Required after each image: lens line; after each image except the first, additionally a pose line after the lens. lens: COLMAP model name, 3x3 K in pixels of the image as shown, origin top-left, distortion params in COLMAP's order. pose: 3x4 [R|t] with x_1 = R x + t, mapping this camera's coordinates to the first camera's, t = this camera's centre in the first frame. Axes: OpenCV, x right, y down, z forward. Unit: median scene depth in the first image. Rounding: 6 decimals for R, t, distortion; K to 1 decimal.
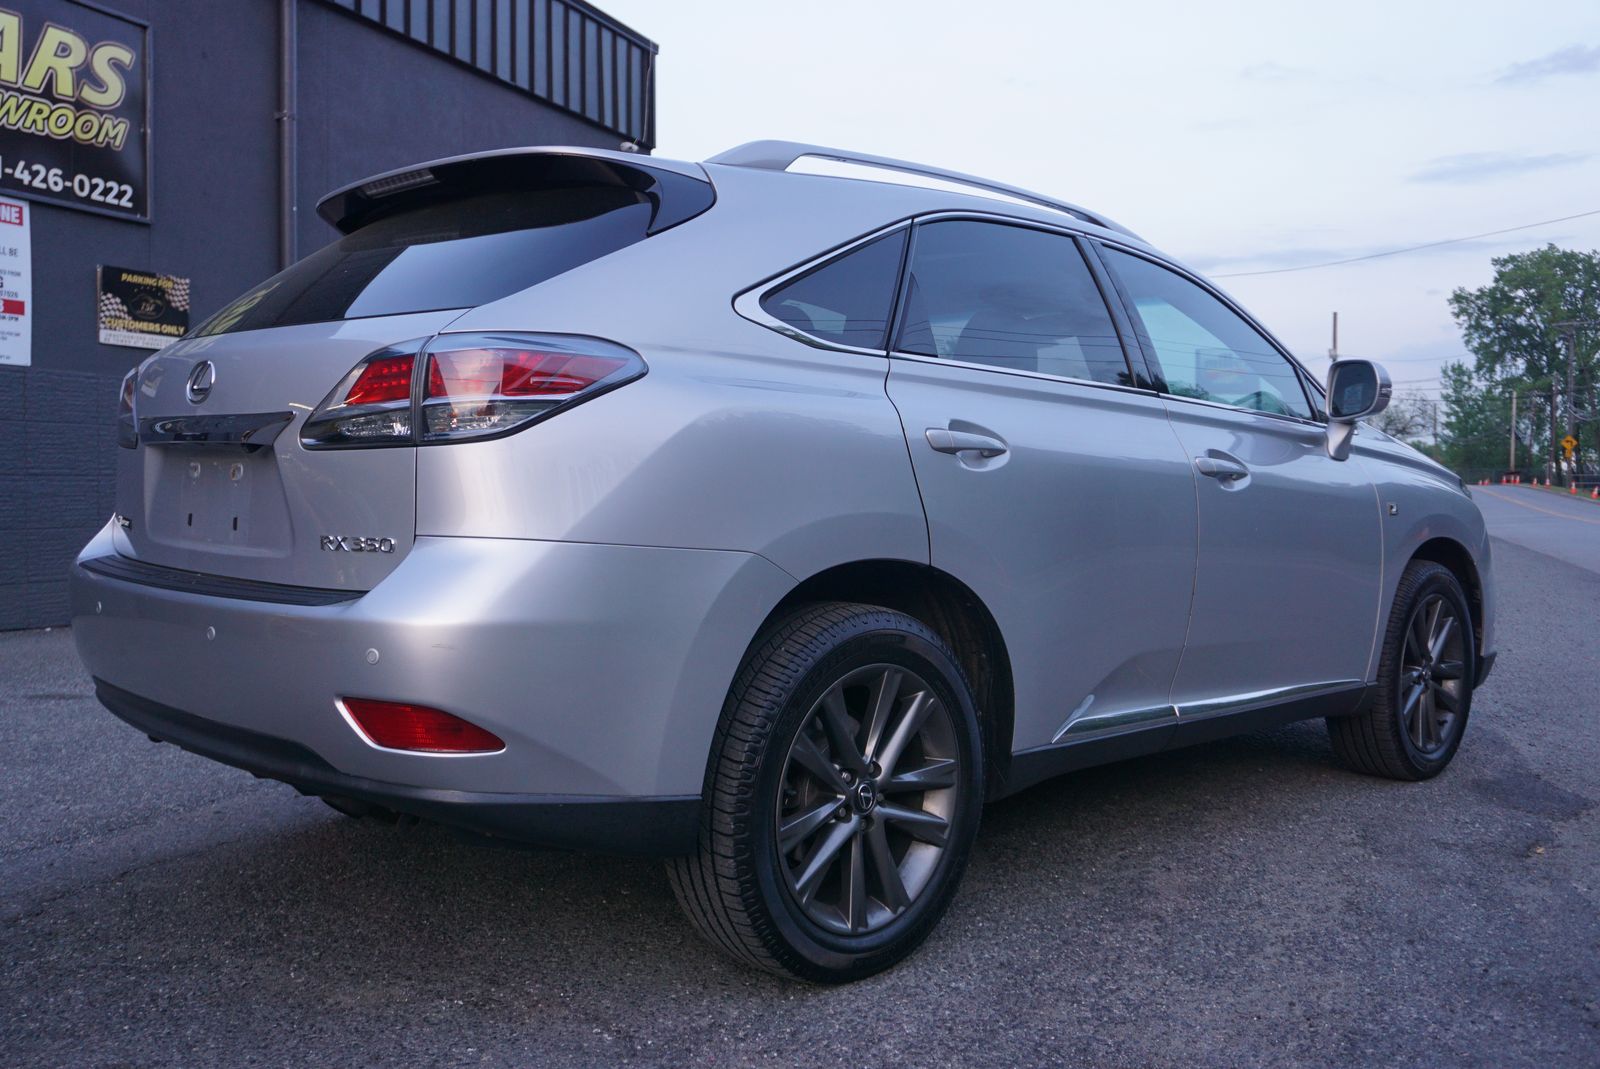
lens RADIAL K [[1426.0, 0, 791.1], [0, 1426.0, 526.3], [0, 0, 1]] dist [-0.008391, 0.006628]
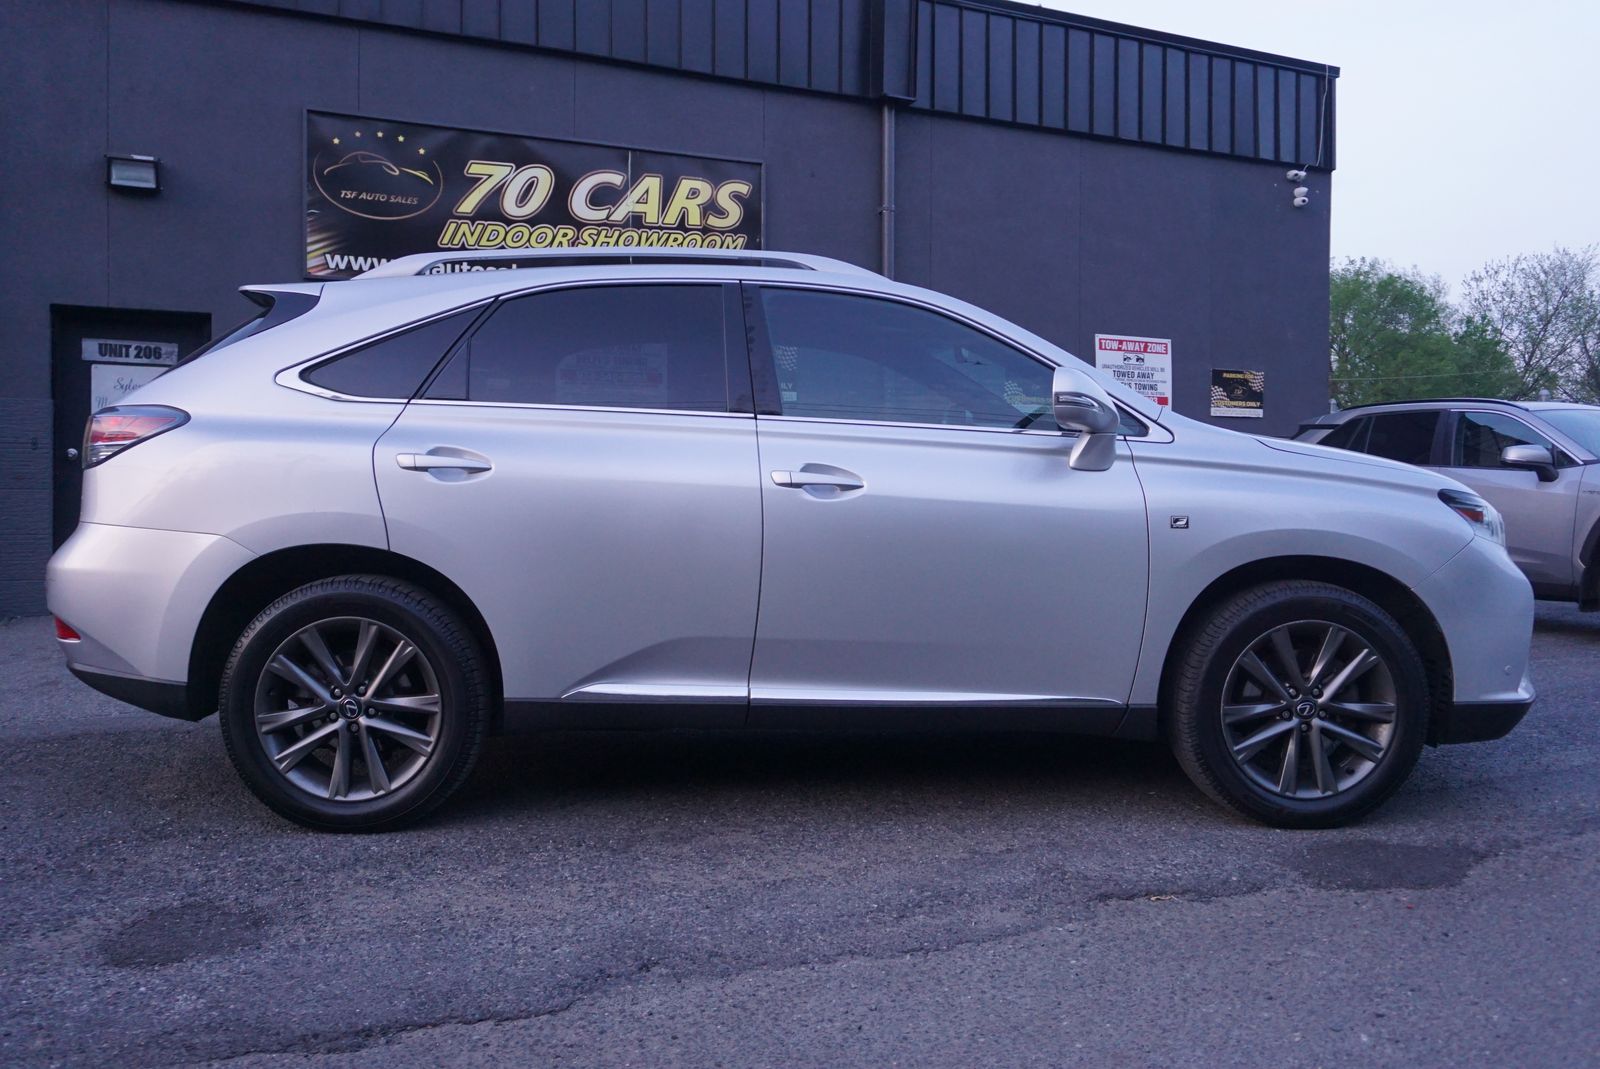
lens RADIAL K [[1304.7, 0, 777.0], [0, 1304.7, 509.7], [0, 0, 1]] dist [-0.016005, 0.002682]
pose [[0.736691, 0.004696, -0.676213, 0.425595], [-0.021147, 0.999647, -0.016096, -0.000164], [0.675898, 0.026158, 0.736530, 0.104636]]
